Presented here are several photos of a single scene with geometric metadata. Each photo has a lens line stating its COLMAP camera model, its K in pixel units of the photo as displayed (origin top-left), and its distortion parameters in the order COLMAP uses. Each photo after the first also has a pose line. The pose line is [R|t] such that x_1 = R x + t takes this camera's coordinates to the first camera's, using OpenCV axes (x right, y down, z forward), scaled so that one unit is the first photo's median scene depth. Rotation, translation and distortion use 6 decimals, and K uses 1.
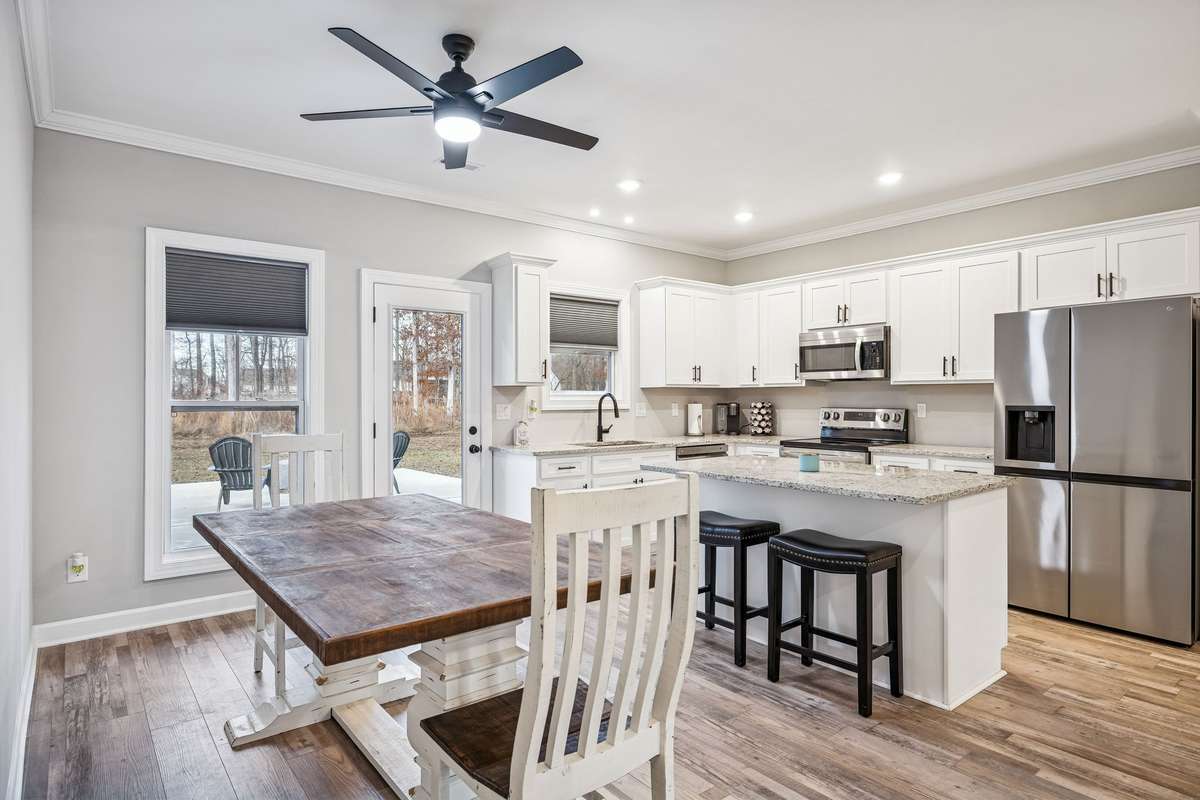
lens RADIAL K [[658.6, 0, 599.8], [0, 658.6, 397.2], [0, 0, 1]] dist [-0.000920, 0.000170]
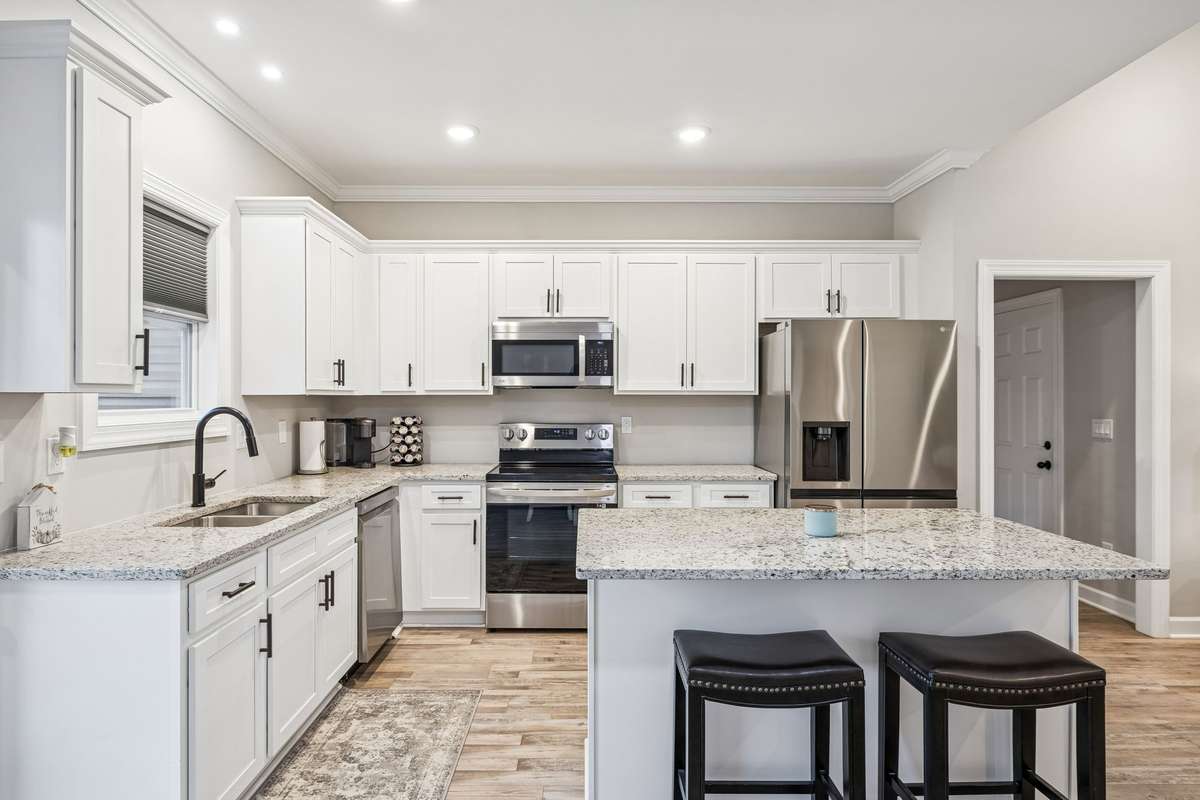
lens RADIAL K [[673.1, 0, 585.3], [0, 673.1, 395.9], [0, 0, 1]] dist [-0.000982, -0.000461]
pose [[0.622435, 0.004717, 0.782657, -0.225828], [-0.002471, 0.999989, -0.004061, -0.013794], [-0.782668, 0.000594, 0.622440, 0.501520]]
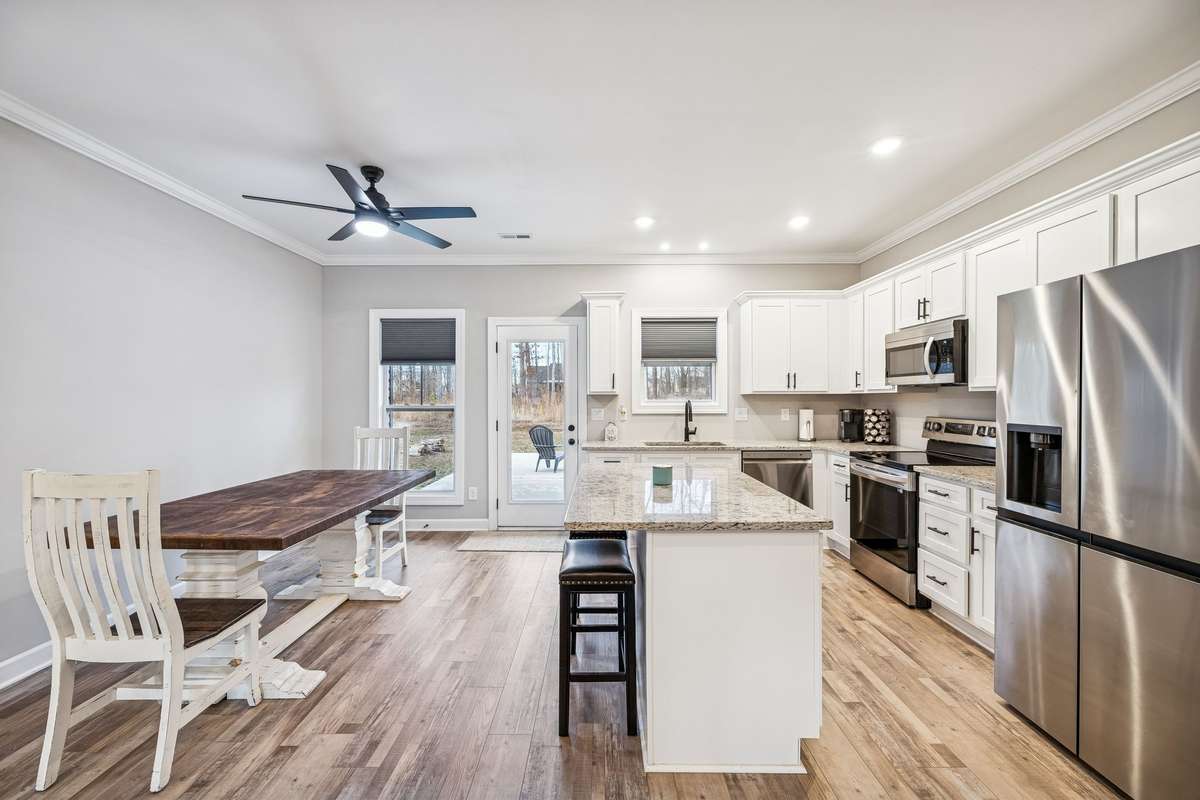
lens RADIAL K [[504.1, 0, 596.1], [0, 504.1, 396.5], [0, 0, 1]] dist [0.000438, 0.000076]
pose [[0.773602, -0.000608, -0.633671, 0.471070], [0.001210, 0.999999, 0.000518, -0.013274], [0.633670, -0.001167, 0.773602, 0.226665]]
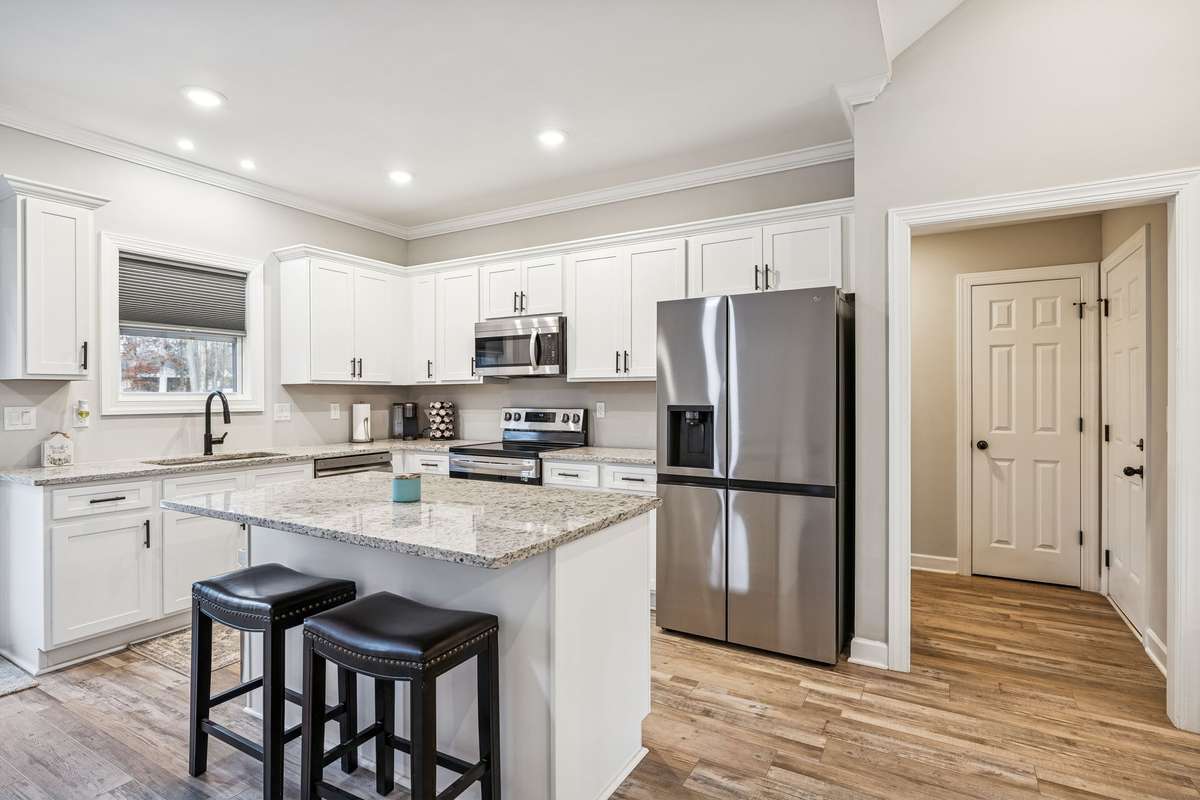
lens RADIAL K [[606.1, 0, 595.9], [0, 606.1, 396.6], [0, 0, 1]] dist [-0.002245, 0.000023]
pose [[0.934188, -0.001558, 0.356778, 0.179642], [0.001260, 0.999999, 0.001065, 0.000194], [-0.356779, -0.000546, 0.934189, 0.207955]]
